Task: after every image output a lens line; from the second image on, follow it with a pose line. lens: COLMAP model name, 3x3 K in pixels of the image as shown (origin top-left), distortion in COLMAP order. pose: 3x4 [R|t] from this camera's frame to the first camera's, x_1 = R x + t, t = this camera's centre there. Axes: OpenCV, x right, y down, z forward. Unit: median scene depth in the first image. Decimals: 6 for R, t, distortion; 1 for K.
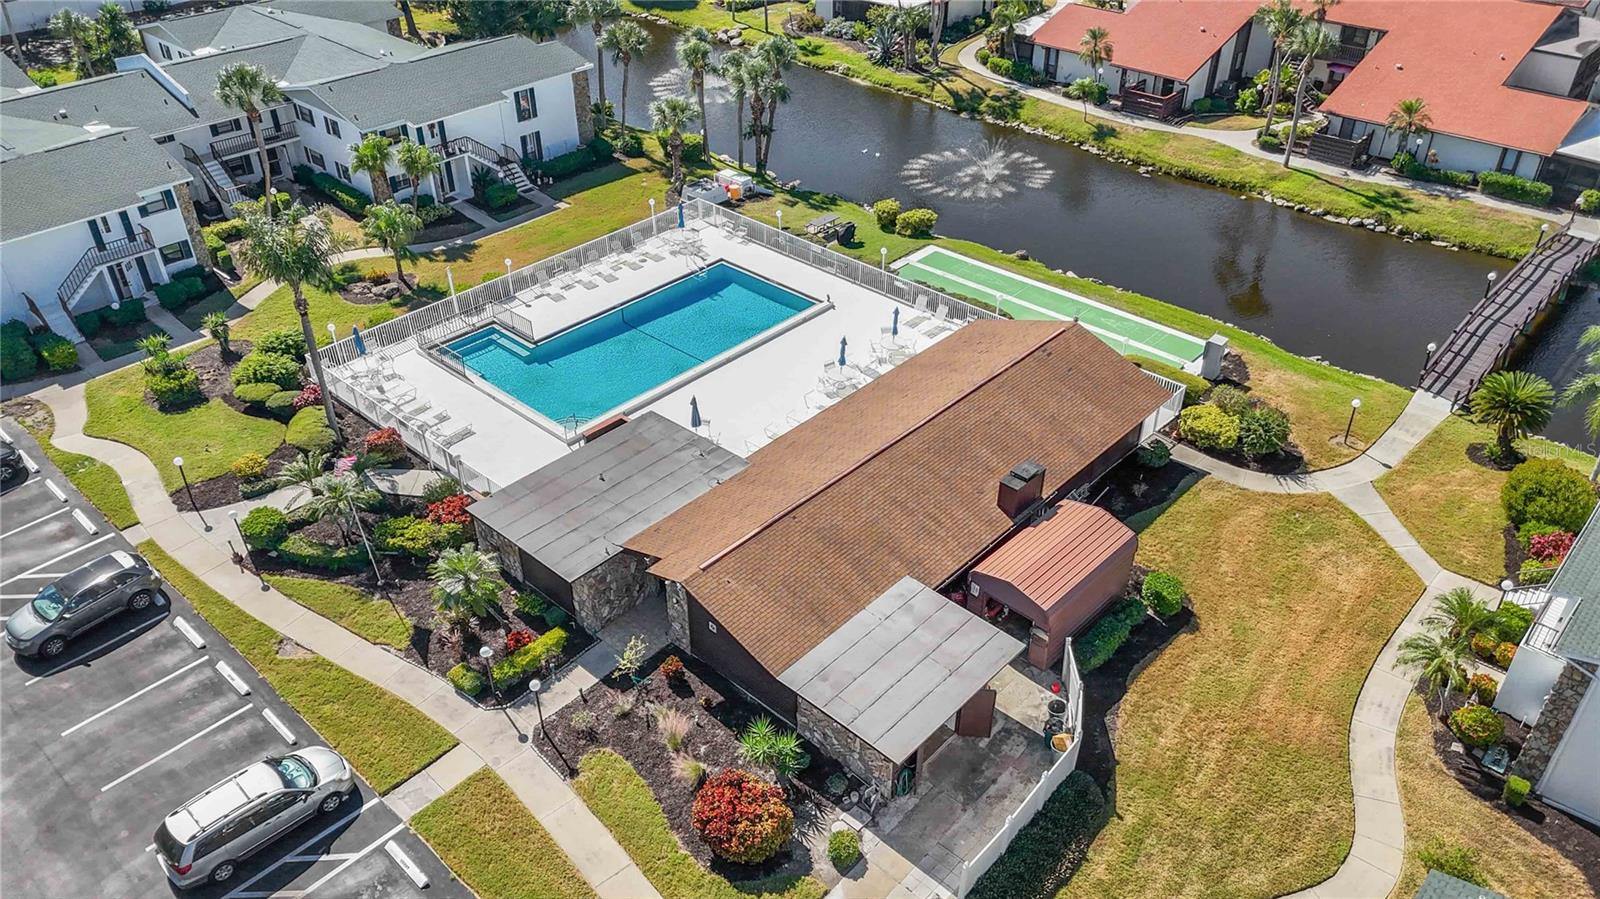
lens RADIAL K [[1175.2, 0, 800.0], [0, 1175.2, 449.5], [0, 0, 1]] dist [0.064086, -0.063471]
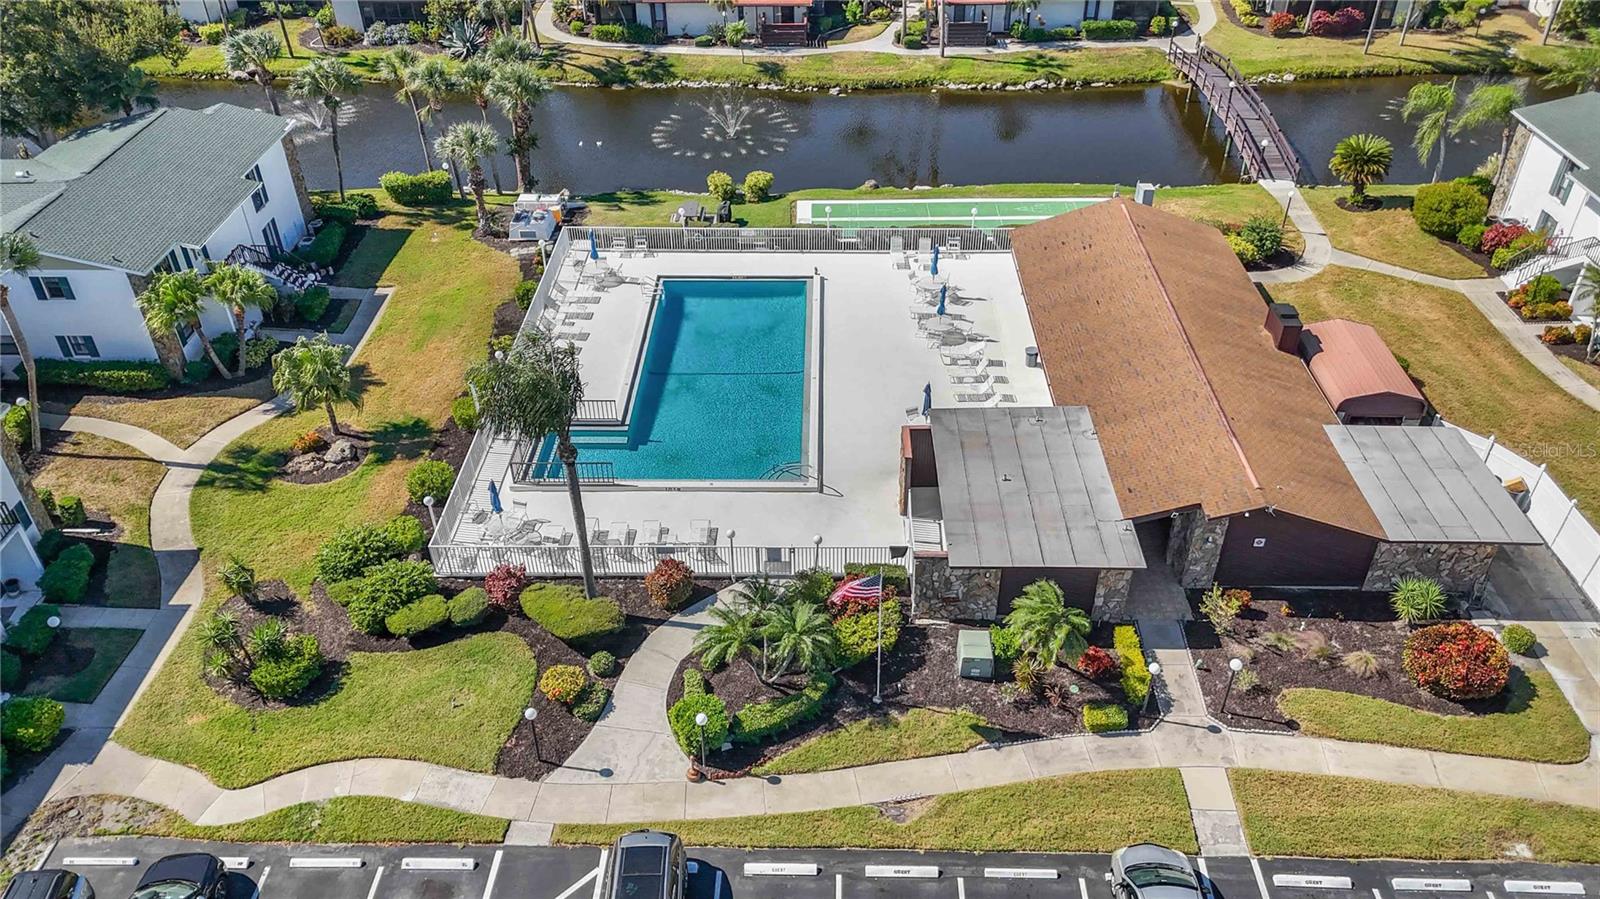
lens RADIAL K [[1175.2, 0, 800.0], [0, 1175.2, 449.5], [0, 0, 1]] dist [0.064086, -0.063471]
pose [[0.748166, -0.394136, 0.533765, -0.479906], [0.384283, 0.913193, 0.135668, -0.114288], [-0.540902, 0.103615, 0.834679, 0.198162]]
